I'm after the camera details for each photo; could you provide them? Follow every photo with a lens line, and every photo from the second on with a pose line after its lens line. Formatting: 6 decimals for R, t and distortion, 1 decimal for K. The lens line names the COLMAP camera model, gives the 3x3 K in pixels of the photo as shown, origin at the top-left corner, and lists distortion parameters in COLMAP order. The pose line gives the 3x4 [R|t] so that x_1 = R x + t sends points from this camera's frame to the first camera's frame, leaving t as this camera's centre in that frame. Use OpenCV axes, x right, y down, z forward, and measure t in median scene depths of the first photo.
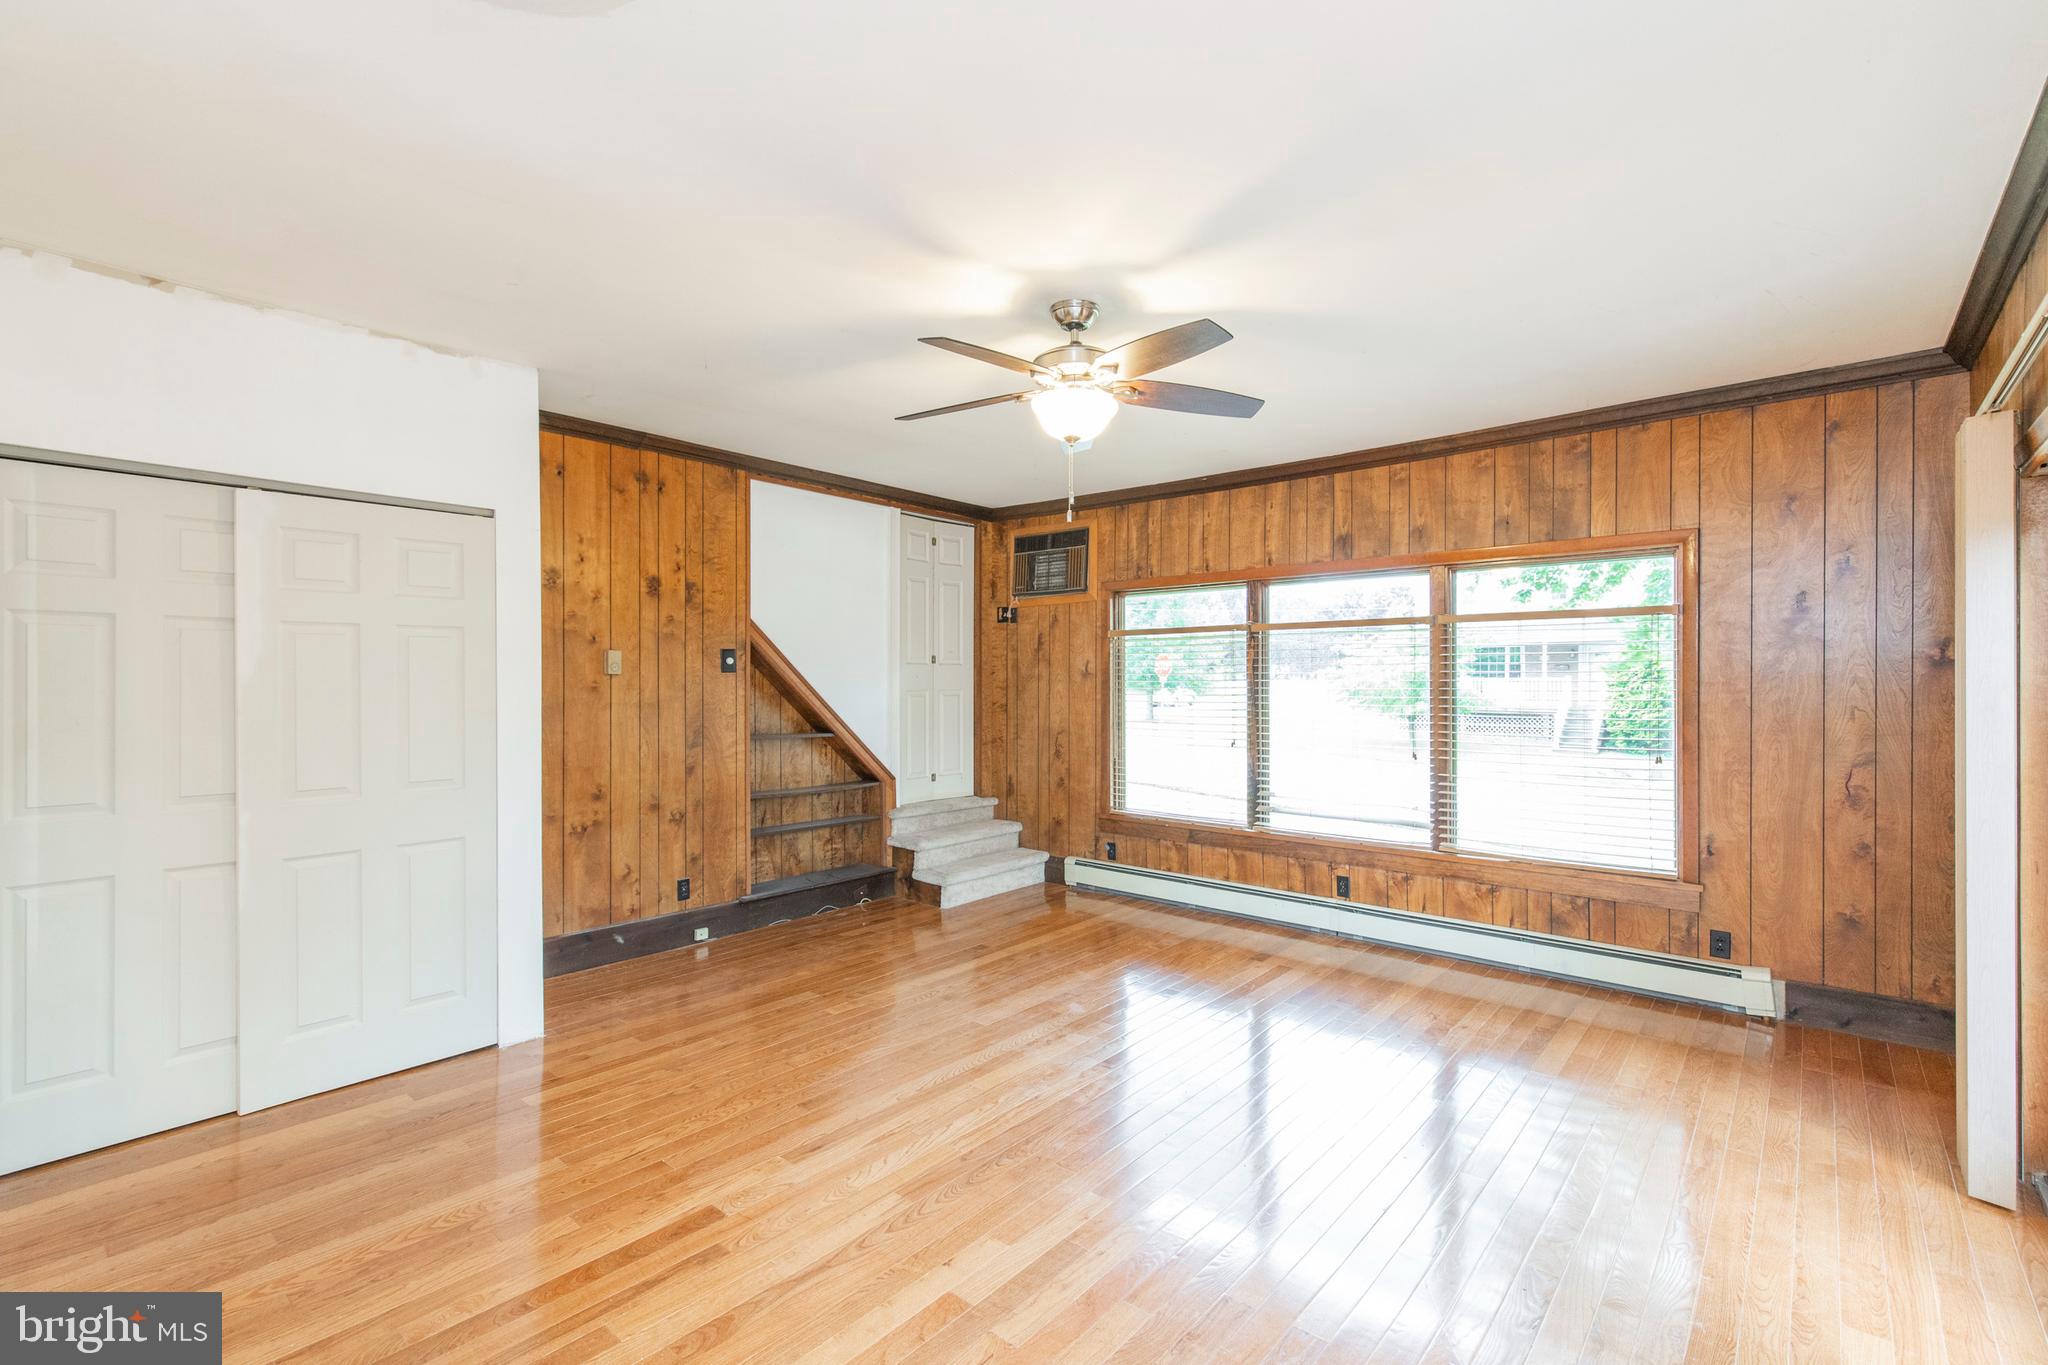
lens RADIAL K [[931.9, 0, 1027.8], [0, 931.9, 681.2], [0, 0, 1]] dist [0.001190, -0.000215]
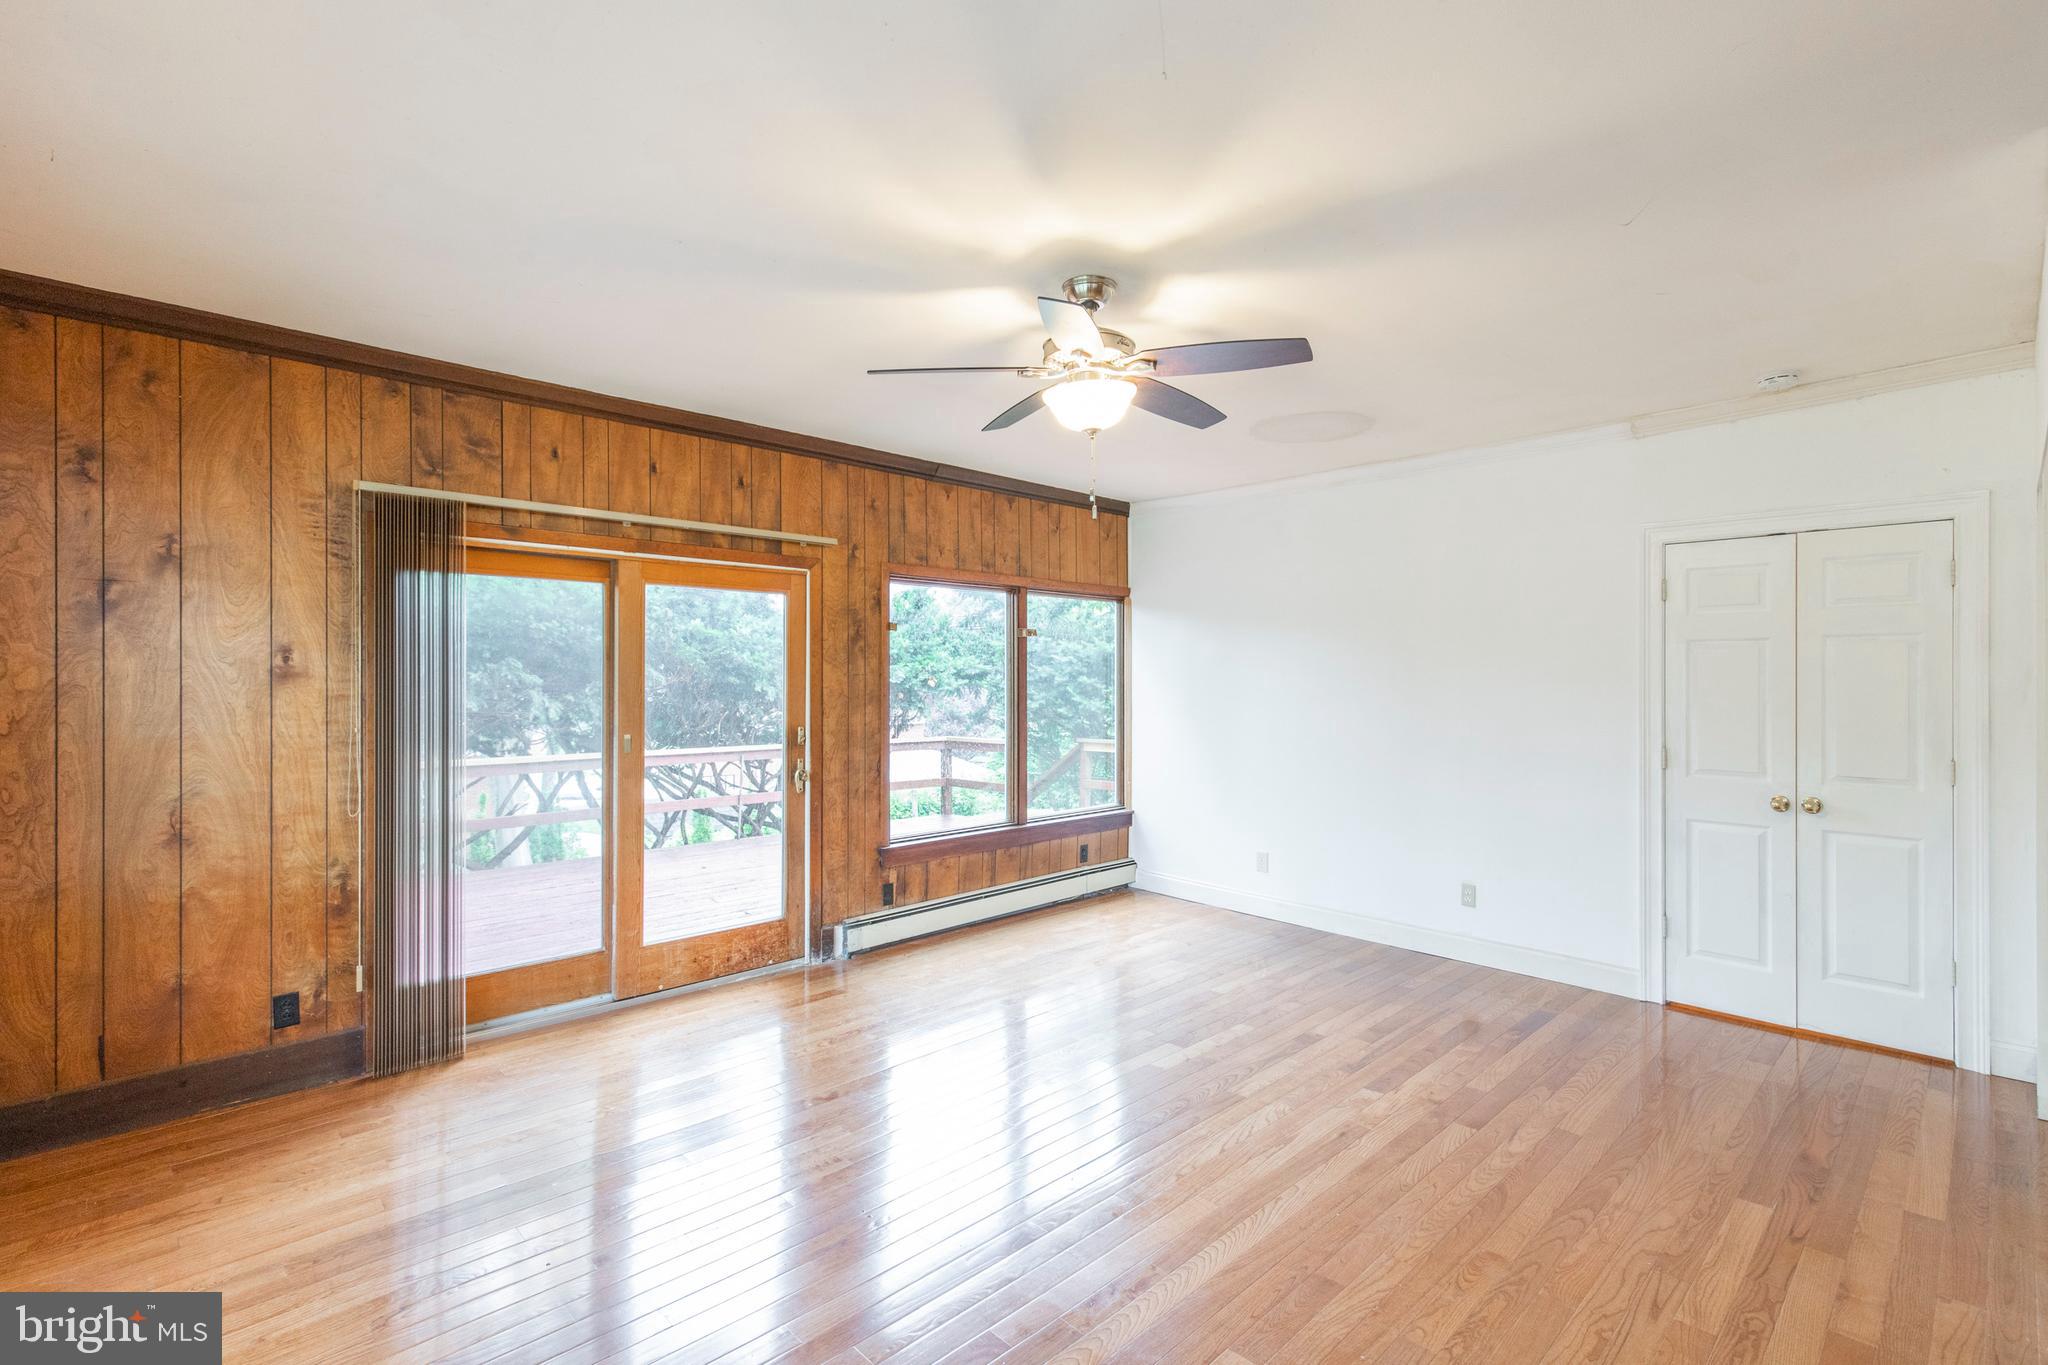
lens RADIAL K [[931.9, 0, 1027.8], [0, 931.9, 681.2], [0, 0, 1]] dist [0.001190, -0.000215]
pose [[-0.994694, 0.004820, 0.102765, 0.018915], [0.004719, 0.999988, -0.001223, -0.016134], [-0.102769, -0.000731, -0.994705, 2.235742]]
